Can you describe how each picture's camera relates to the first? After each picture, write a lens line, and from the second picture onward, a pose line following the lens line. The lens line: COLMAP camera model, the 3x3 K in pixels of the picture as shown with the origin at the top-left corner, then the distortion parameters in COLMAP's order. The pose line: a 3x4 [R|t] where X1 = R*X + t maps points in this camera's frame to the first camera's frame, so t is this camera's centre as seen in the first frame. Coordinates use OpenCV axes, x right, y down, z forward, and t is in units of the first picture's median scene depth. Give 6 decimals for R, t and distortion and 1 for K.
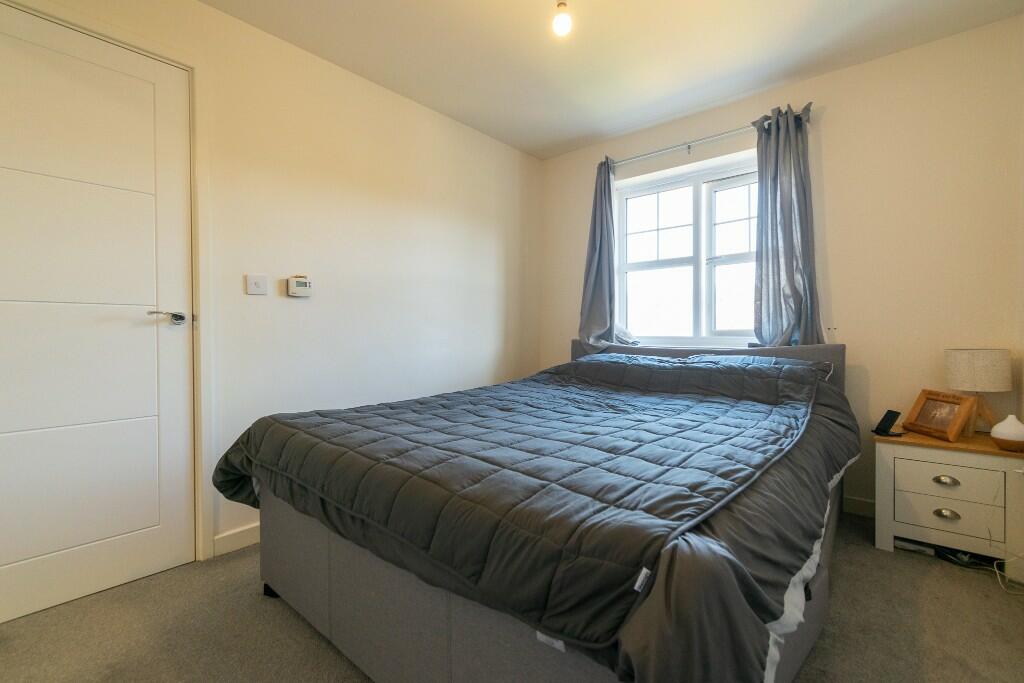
lens RADIAL K [[452.8, 0, 513.7], [0, 452.8, 333.7], [0, 0, 1]] dist [0.013155, -0.001896]
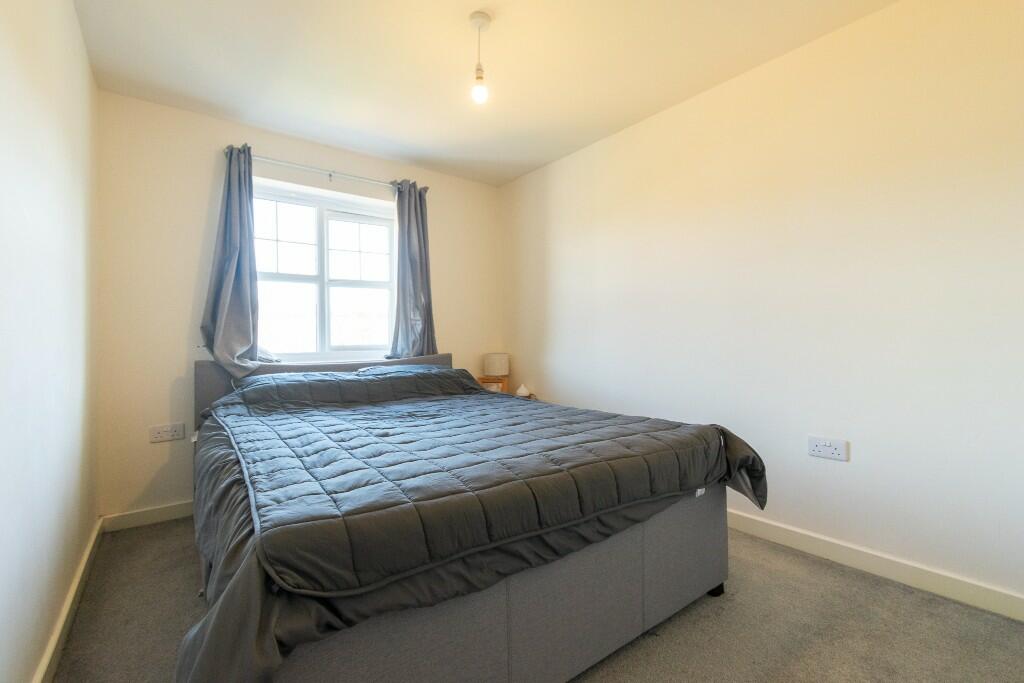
lens RADIAL K [[452.8, 0, 510.1], [0, 452.8, 341.1], [0, 0, 1]] dist [0.013155, -0.001896]
pose [[0.229059, -0.005752, 0.973396, -0.547528], [0.017951, 0.999837, 0.001684, -0.013333], [-0.973247, 0.017087, 0.229125, 0.341652]]
